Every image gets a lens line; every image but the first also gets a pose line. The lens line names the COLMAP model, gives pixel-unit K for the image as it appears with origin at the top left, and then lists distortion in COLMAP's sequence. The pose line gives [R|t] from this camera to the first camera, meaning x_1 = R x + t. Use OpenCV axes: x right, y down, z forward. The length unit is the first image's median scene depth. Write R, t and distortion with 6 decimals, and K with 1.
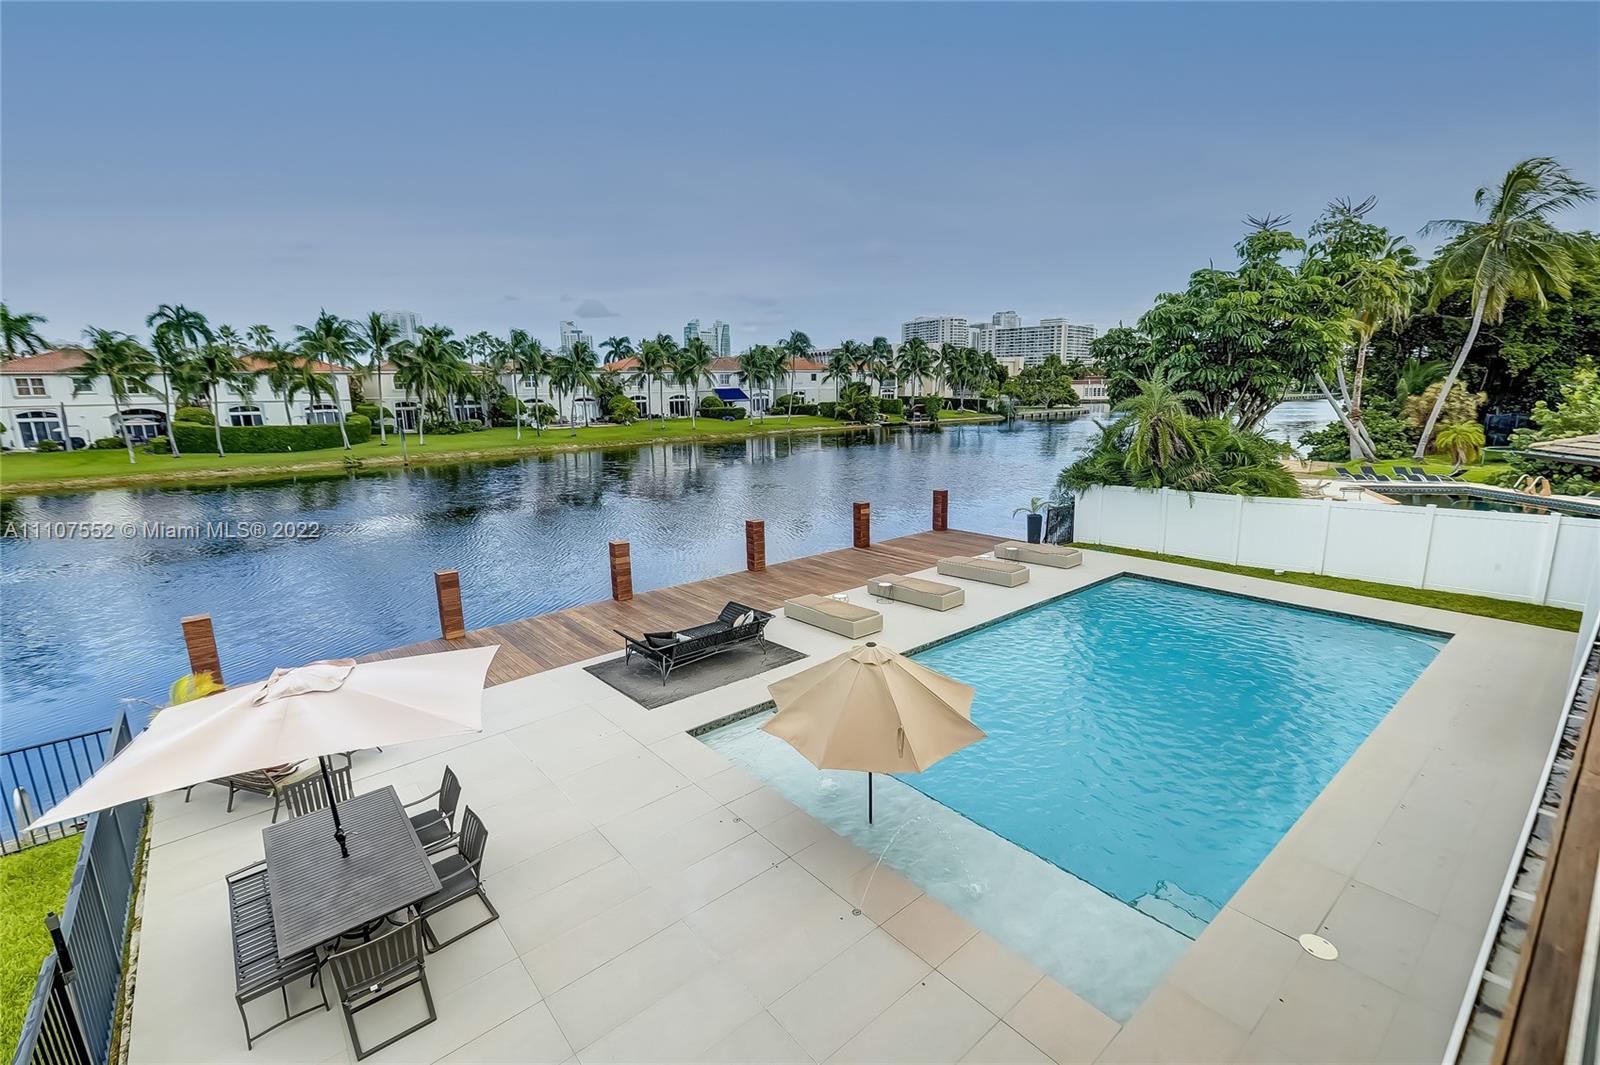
lens RADIAL K [[735.1, 0, 800.0], [0, 735.1, 532.5], [0, 0, 1]] dist [0.001806, 0.000475]
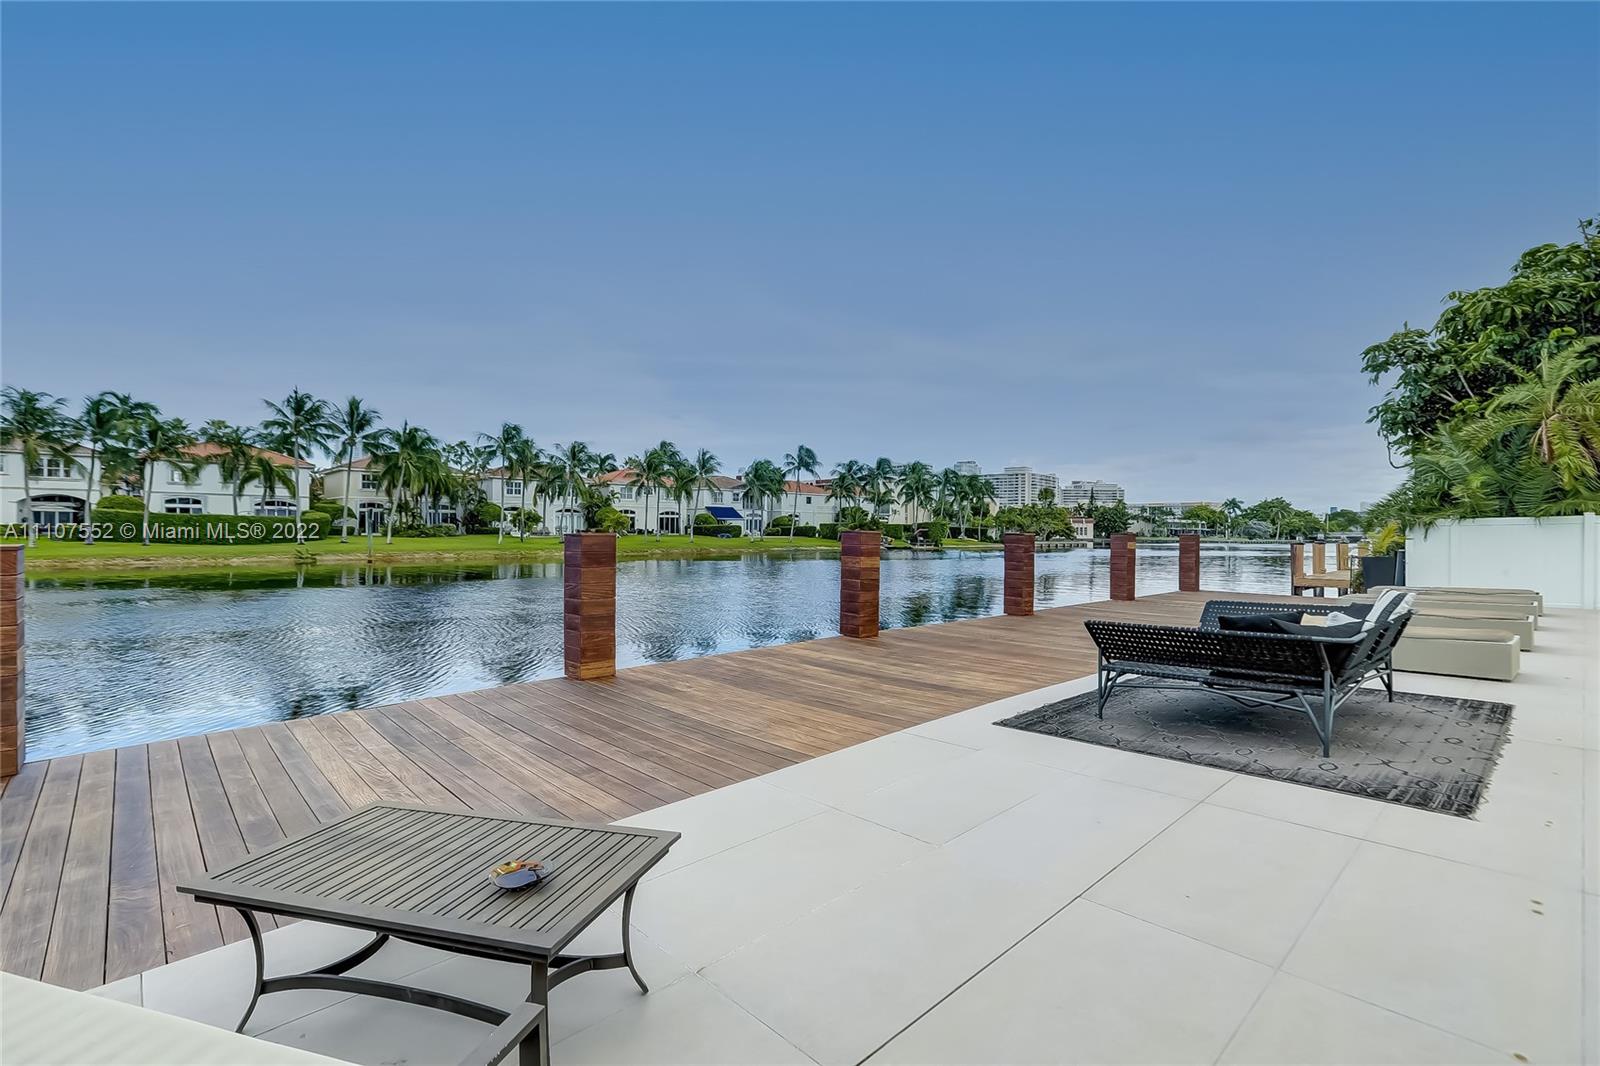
lens RADIAL K [[735.1, 0, 800.0], [0, 735.1, 533.0], [0, 0, 1]] dist [0.001806, 0.000475]
pose [[0.997779, 0.030756, 0.059089, -0.065433], [-0.018690, 0.980657, -0.194842, 0.025156], [-0.063938, 0.193305, 0.979053, 0.091675]]
